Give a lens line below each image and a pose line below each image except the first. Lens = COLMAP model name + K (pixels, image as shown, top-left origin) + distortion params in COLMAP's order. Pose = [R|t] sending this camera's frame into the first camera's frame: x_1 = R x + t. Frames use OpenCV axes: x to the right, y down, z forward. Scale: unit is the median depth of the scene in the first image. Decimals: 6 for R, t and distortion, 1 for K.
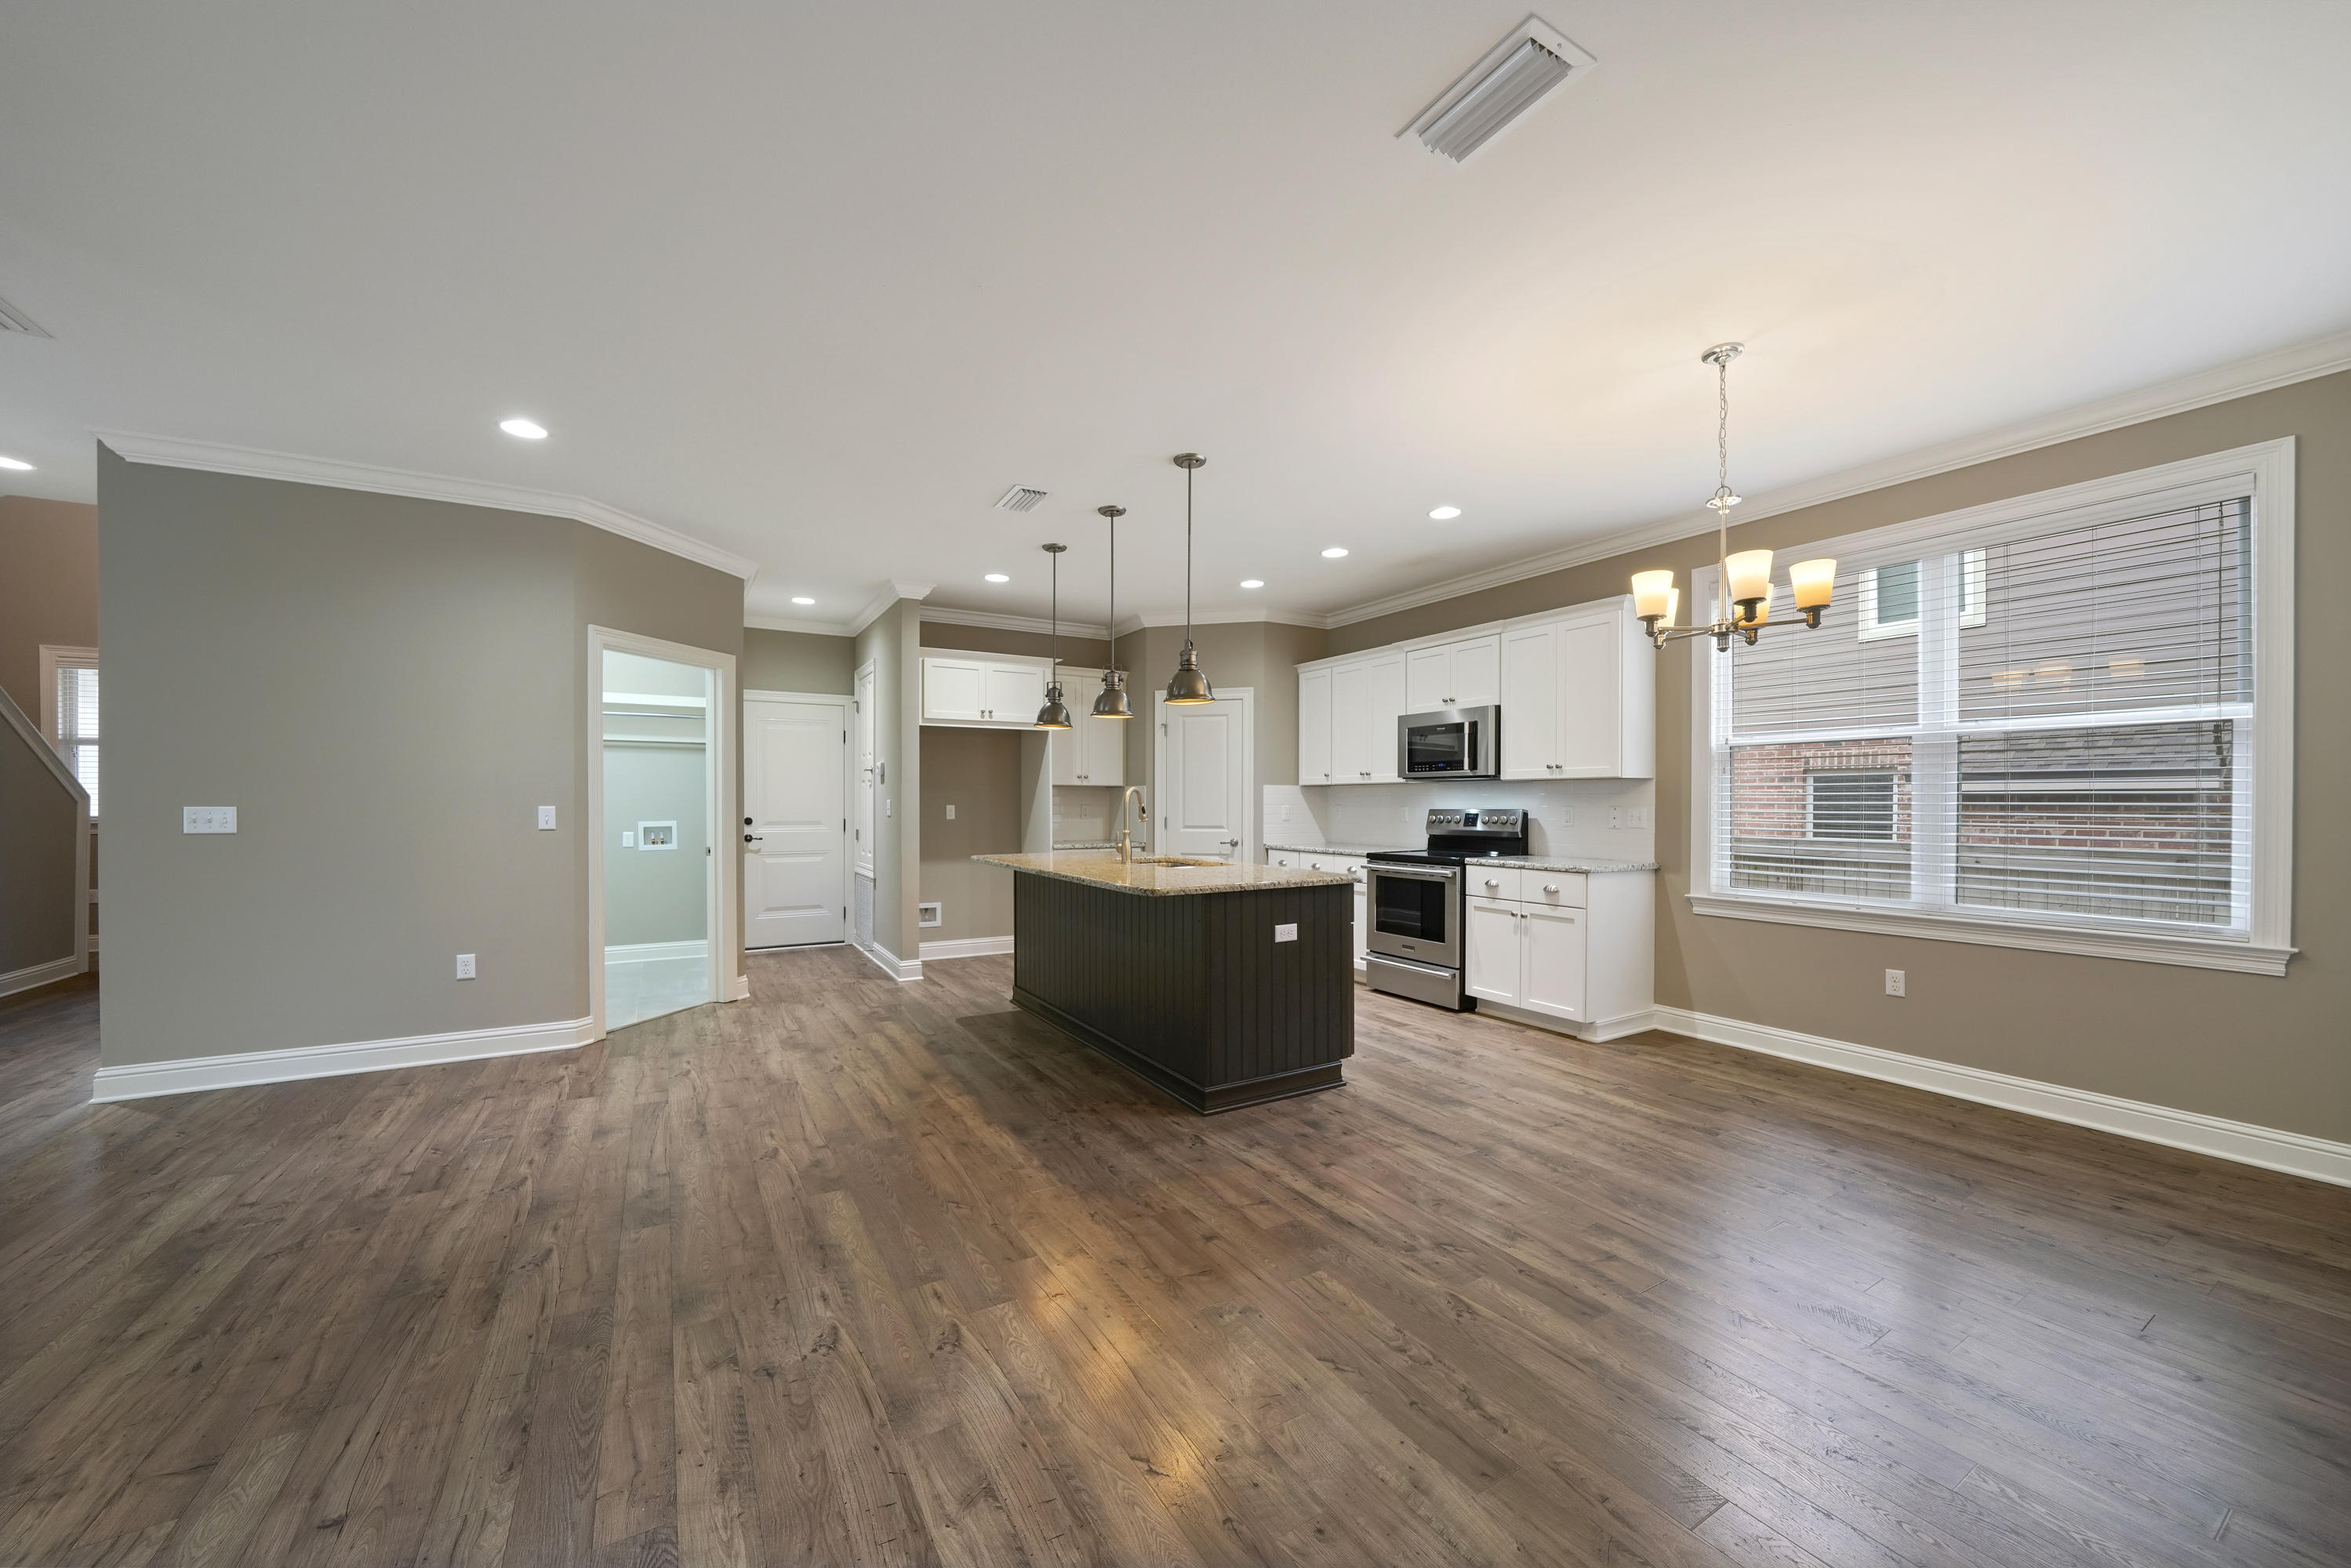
lens RADIAL K [[856.6, 0, 1168.8], [0, 856.6, 807.4], [0, 0, 1]] dist [-0.014653, 0.000096]
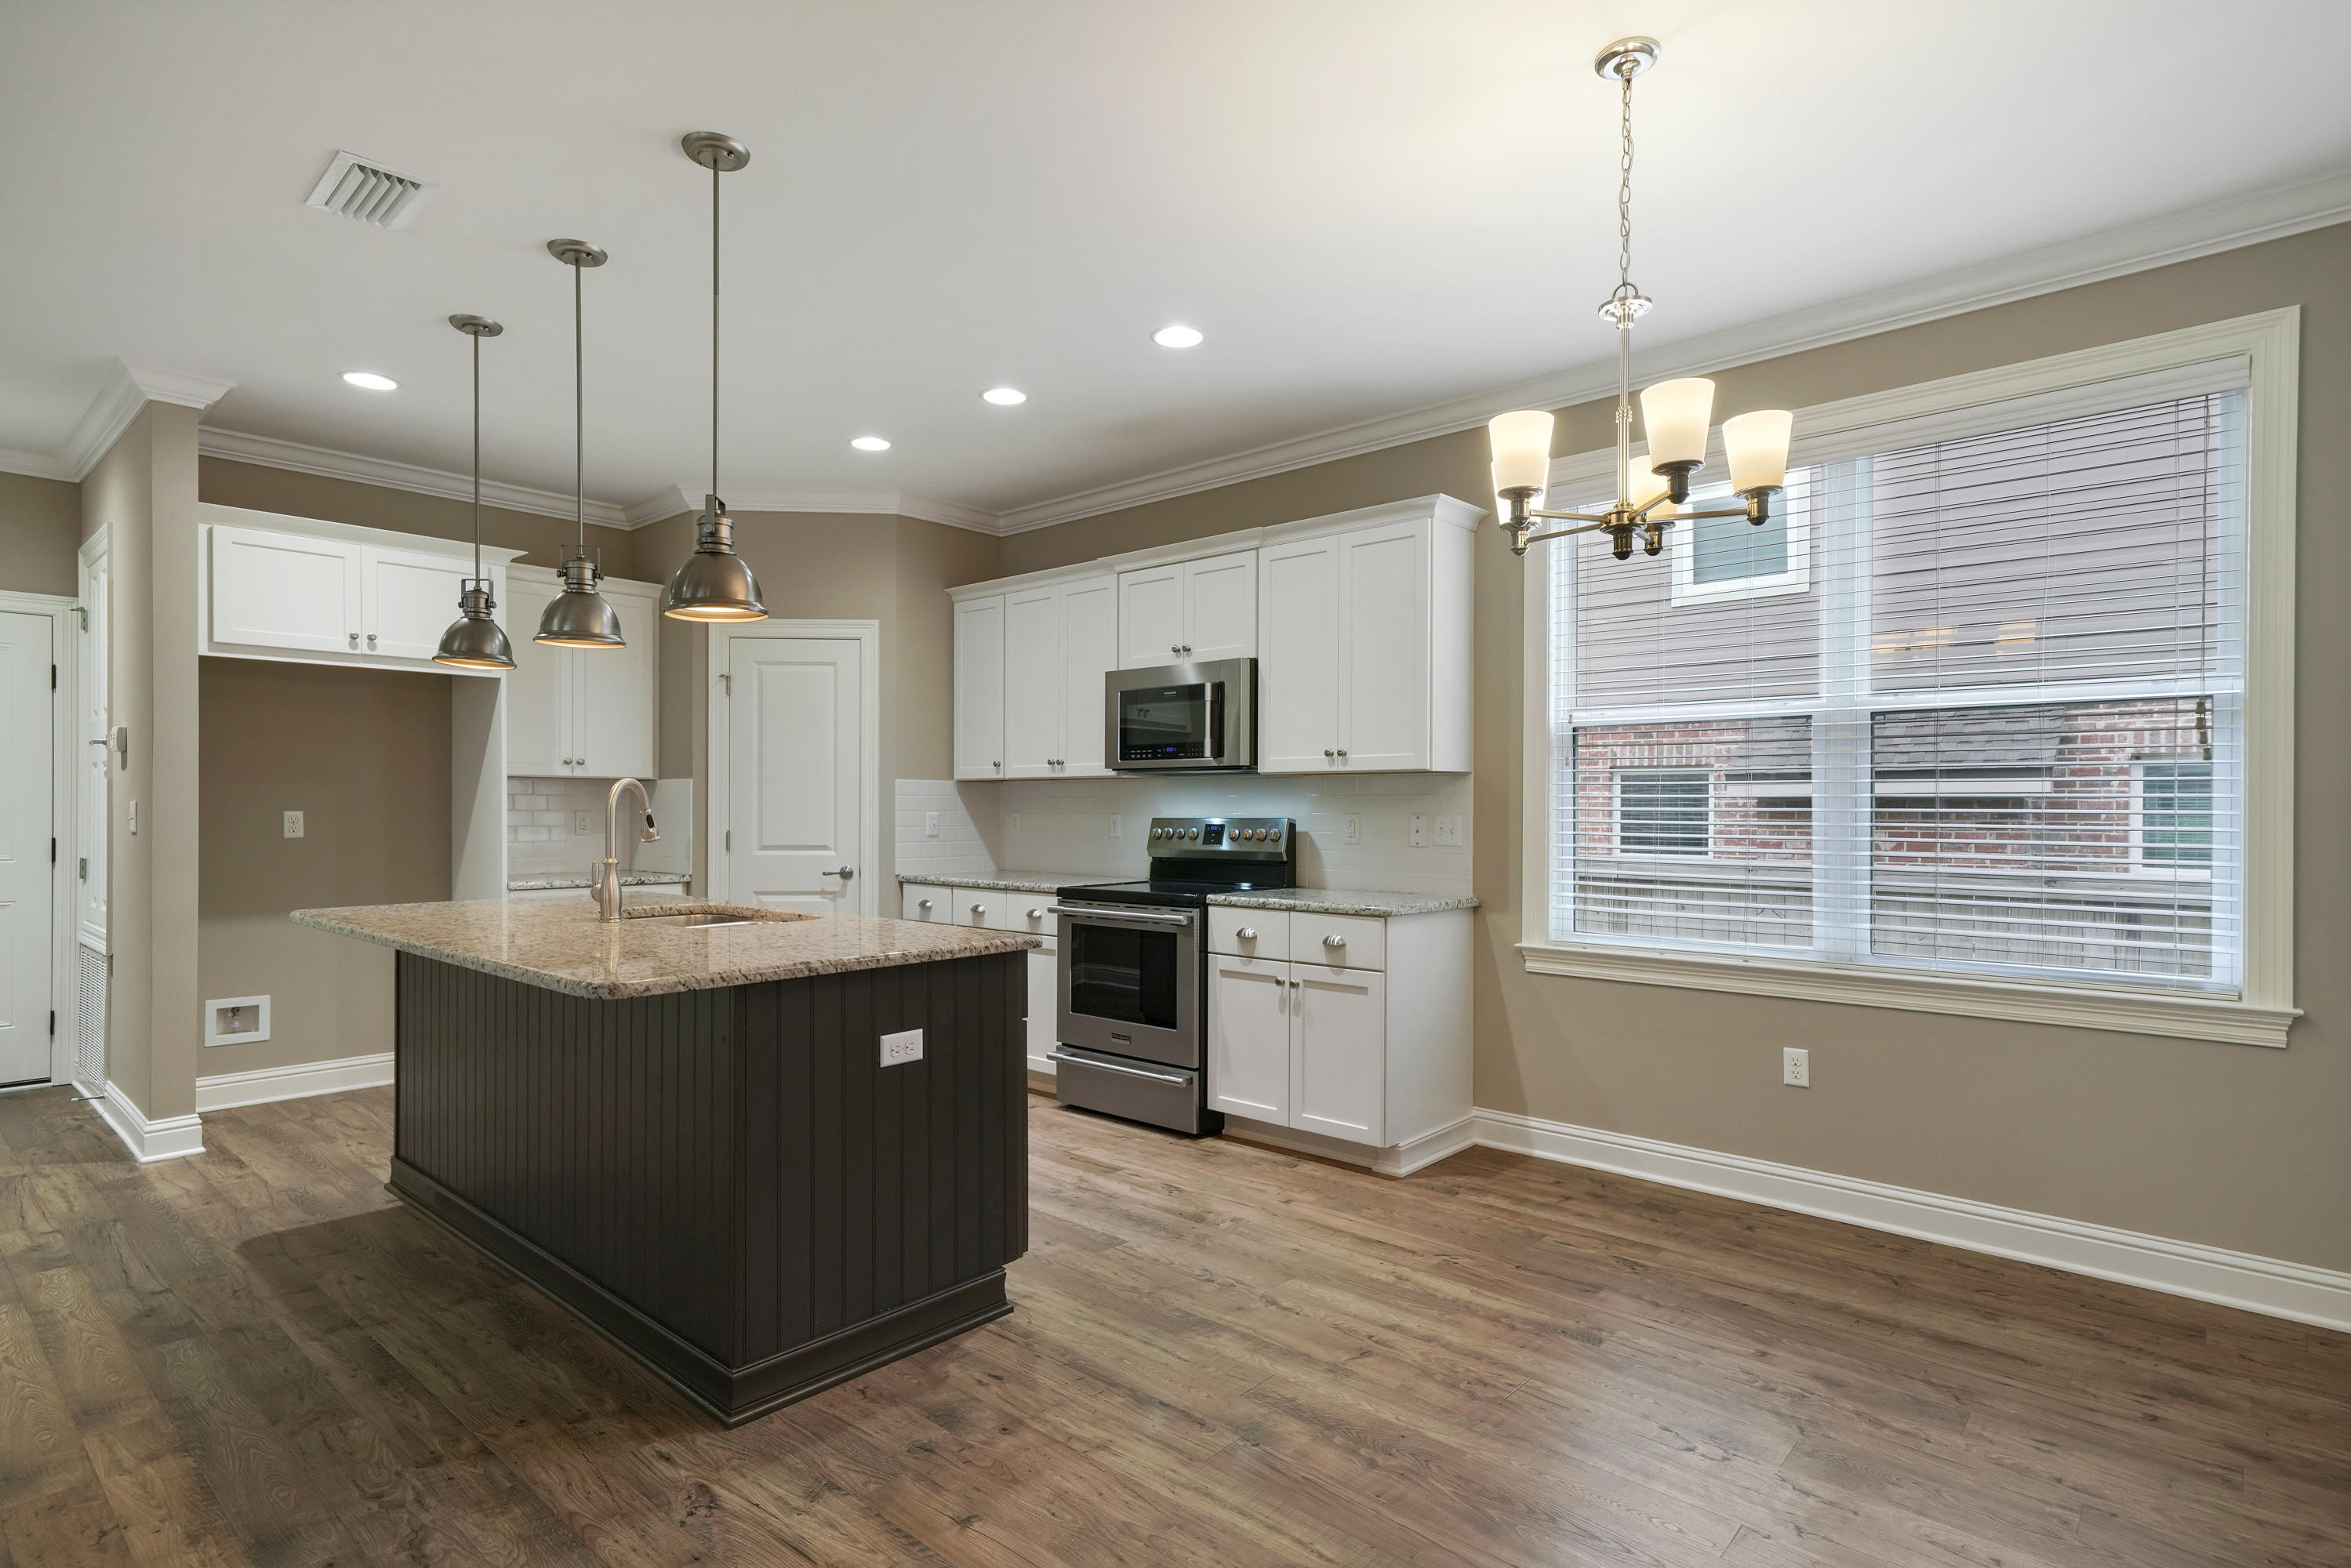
lens RADIAL K [[1182.8, 0, 1168.3], [0, 1182.8, 809.4], [0, 0, 1]] dist [0.018130, -0.000002]
pose [[0.951915, 0.001241, 0.306361, 0.055439], [0.000038, 0.999991, -0.004169, -0.000944], [-0.306364, 0.003980, 0.951906, 0.191848]]
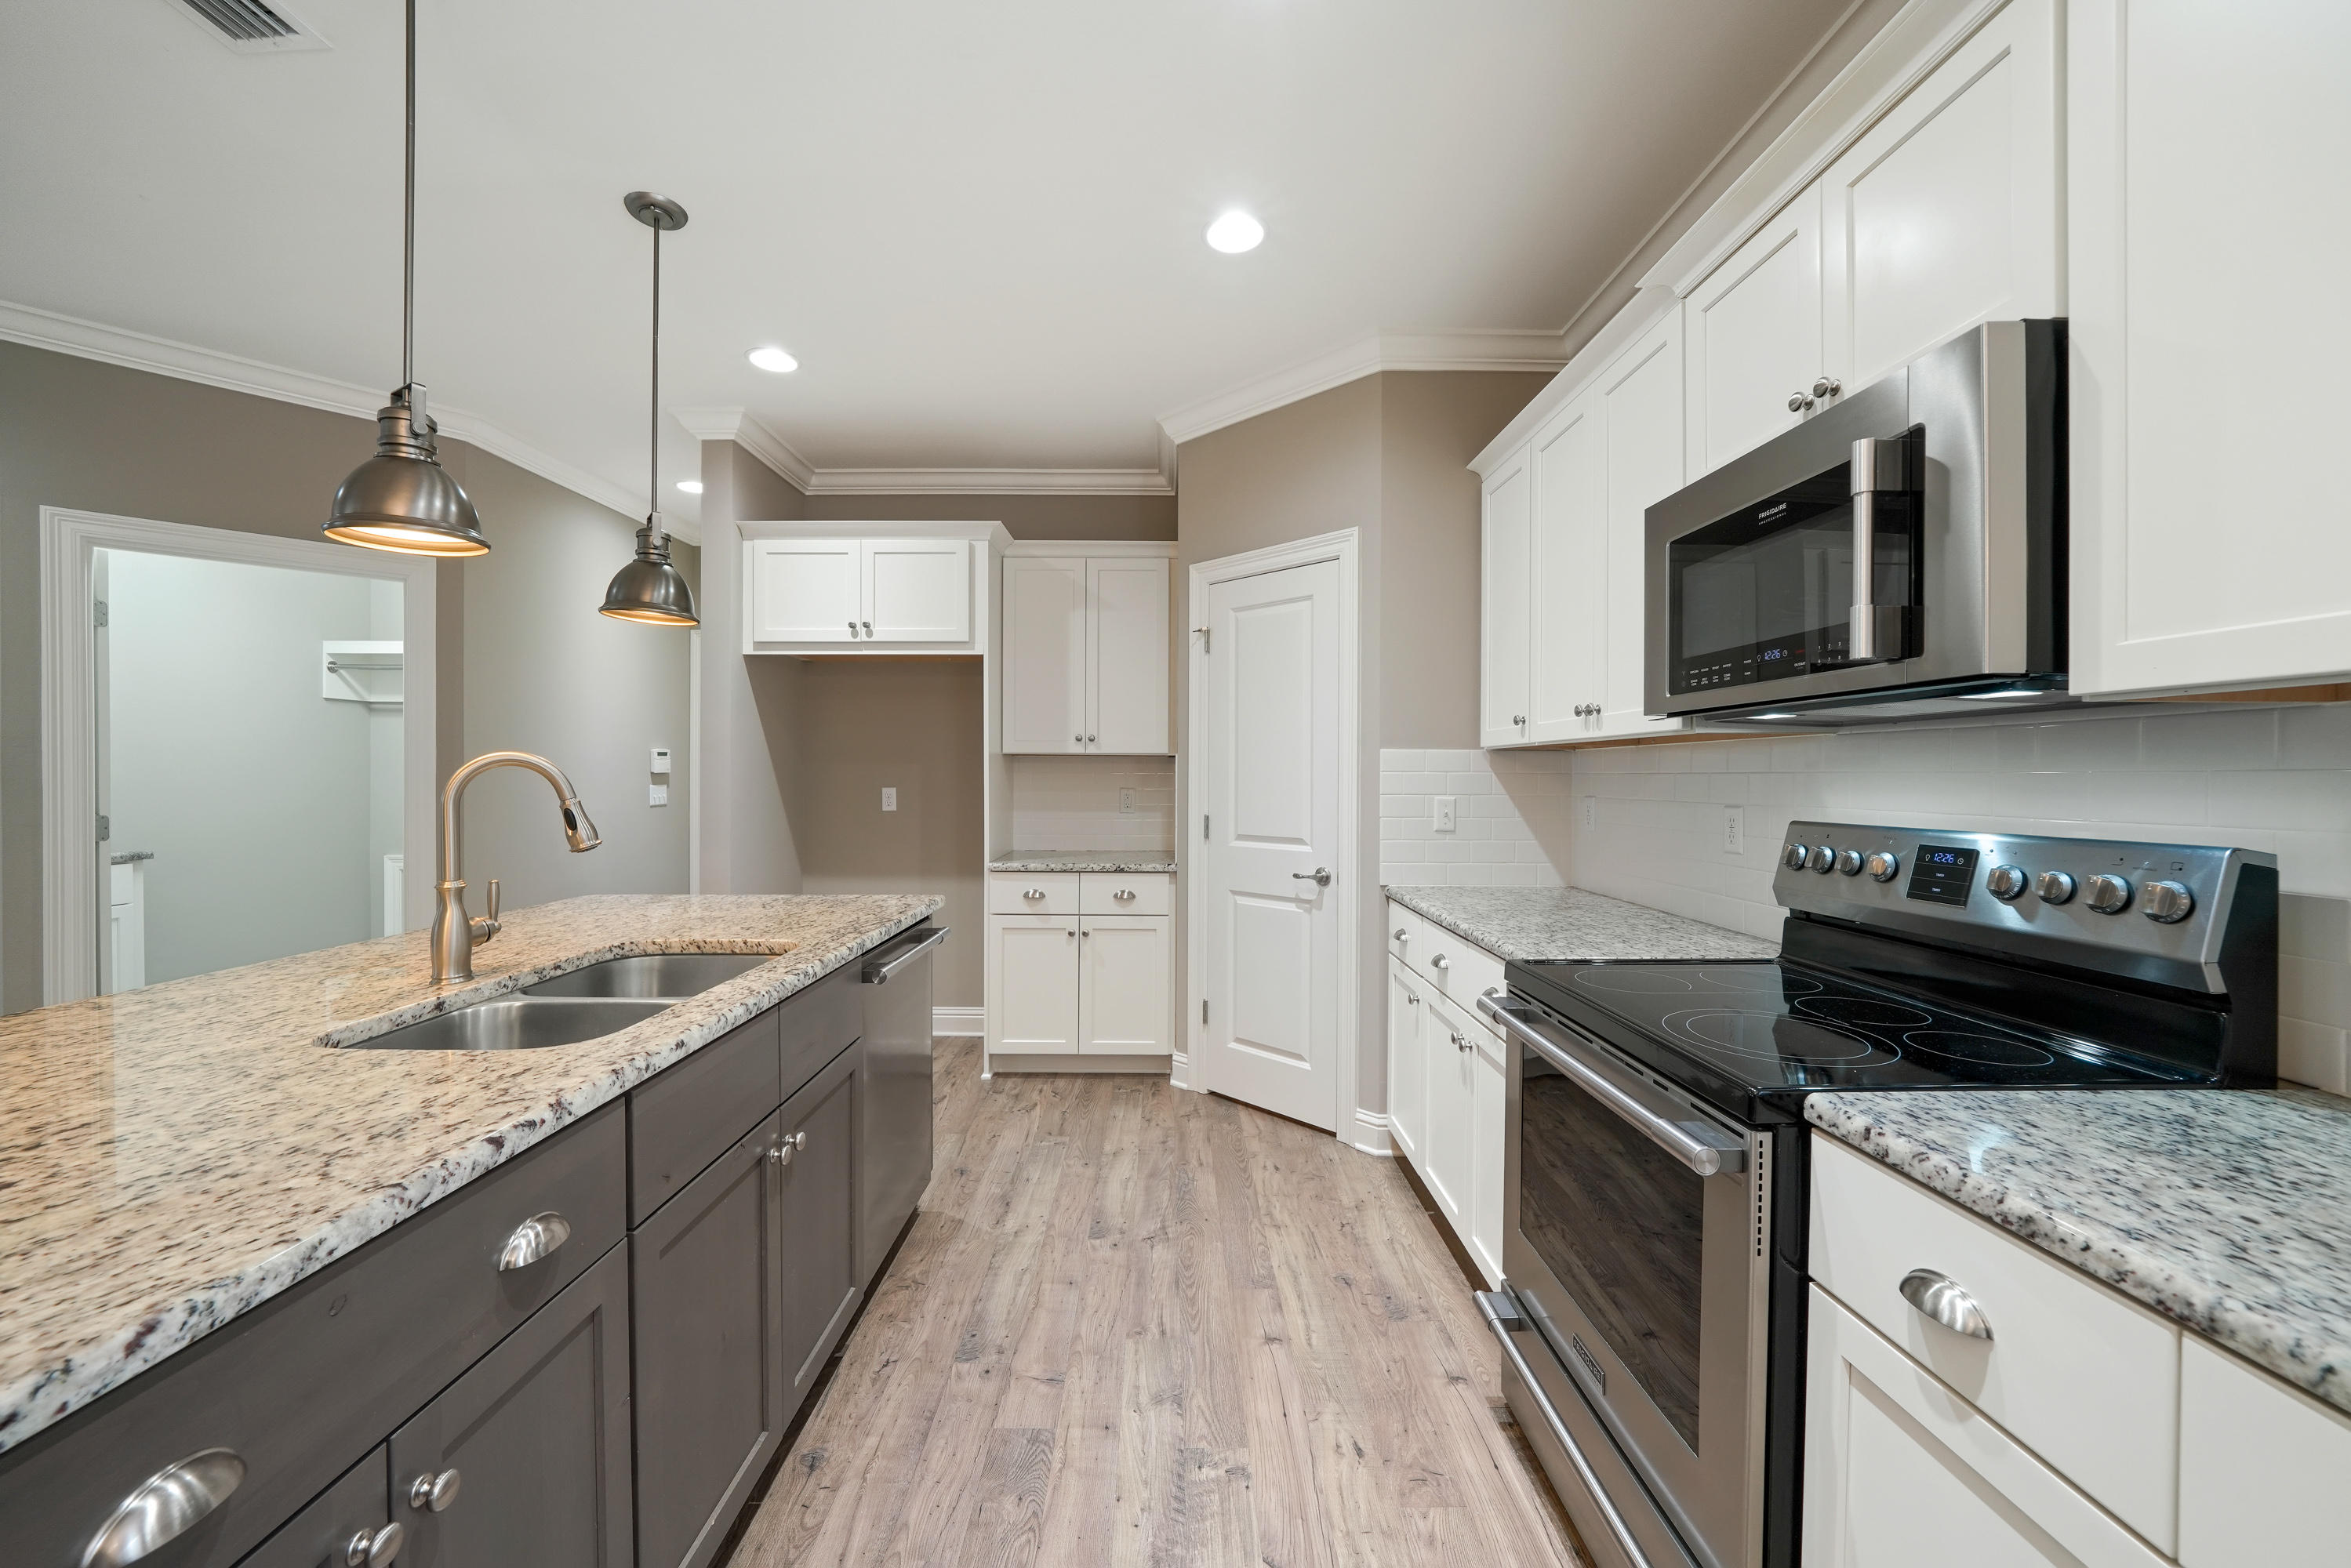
lens RADIAL K [[873.5, 0, 1172.4], [0, 873.5, 777.2], [0, 0, 1]] dist [-0.012264, 0.000008]
pose [[0.866465, 0.003686, -0.499225, 0.365800], [-0.006401, 0.999973, -0.003727, -0.014406], [0.499197, 0.006424, 0.866464, 0.860880]]
